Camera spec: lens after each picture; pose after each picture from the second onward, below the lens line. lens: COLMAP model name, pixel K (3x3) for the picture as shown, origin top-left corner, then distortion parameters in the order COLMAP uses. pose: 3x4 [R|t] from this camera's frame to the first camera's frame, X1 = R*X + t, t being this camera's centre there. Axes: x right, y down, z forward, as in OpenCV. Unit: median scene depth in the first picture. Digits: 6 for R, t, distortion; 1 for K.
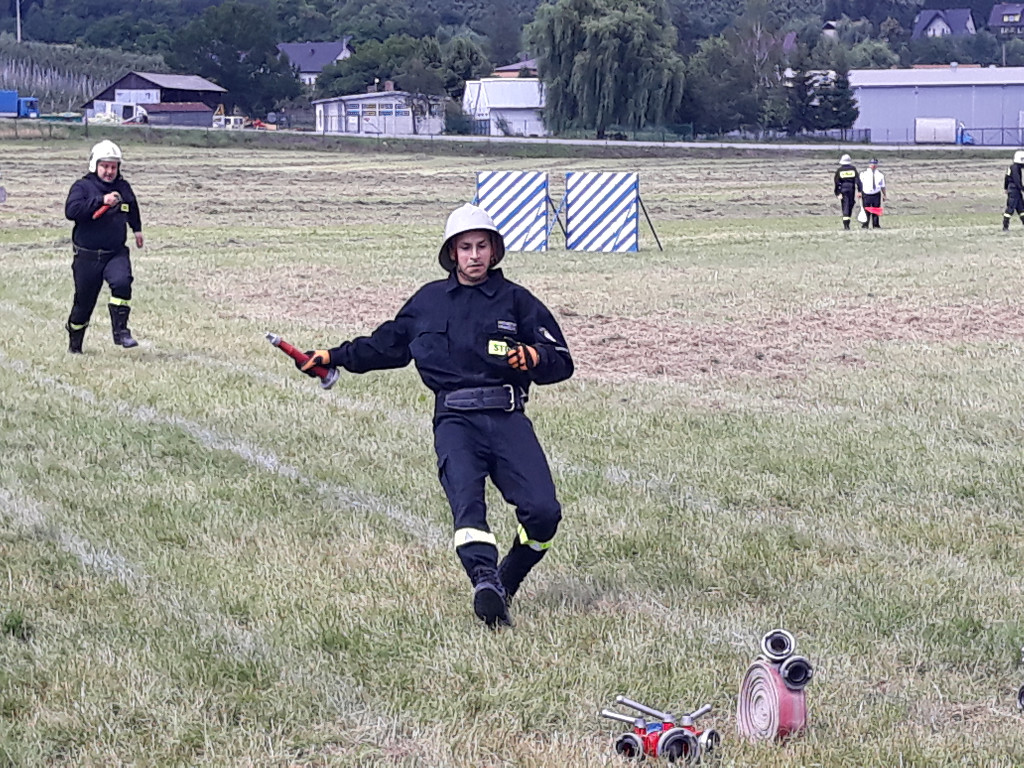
lens RADIAL K [[906.4, 0, 516.2], [0, 906.4, 388.4], [0, 0, 1]] dist [0.034783, -0.048140]
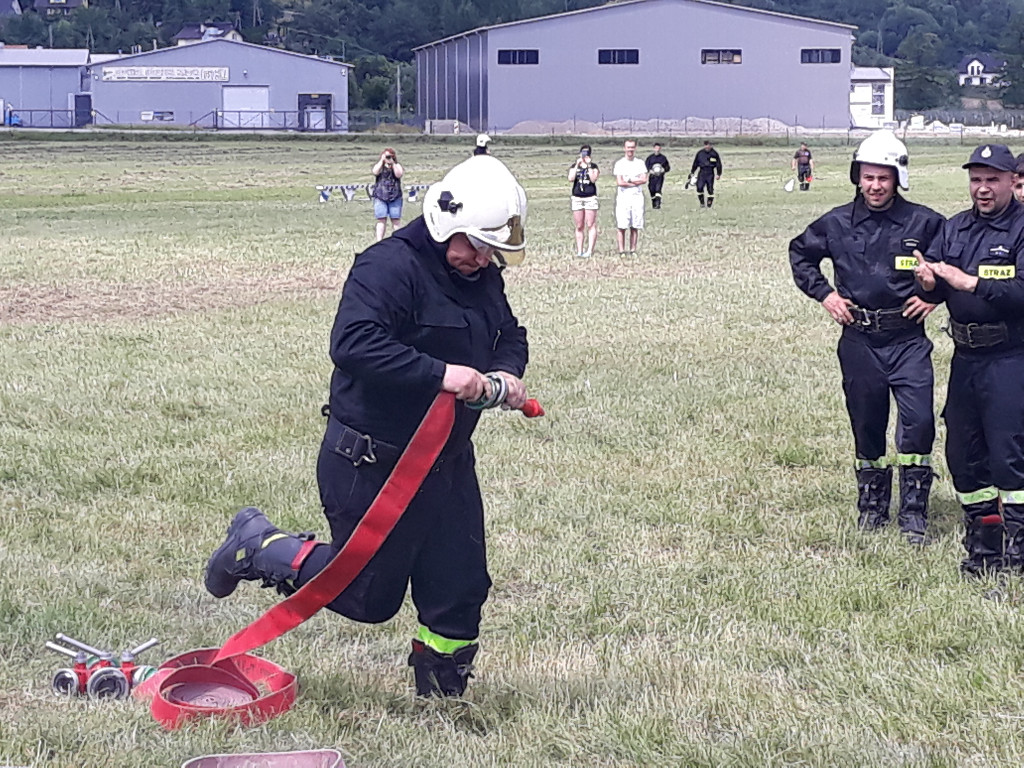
lens RADIAL K [[906.4, 0, 510.6], [0, 906.4, 377.7], [0, 0, 1]] dist [0.034783, -0.048140]
pose [[0.997842, -0.017680, 0.063238, 0.976830], [0.017517, 0.999842, 0.003121, 0.012931], [-0.063283, -0.002006, 0.997994, -0.026589]]
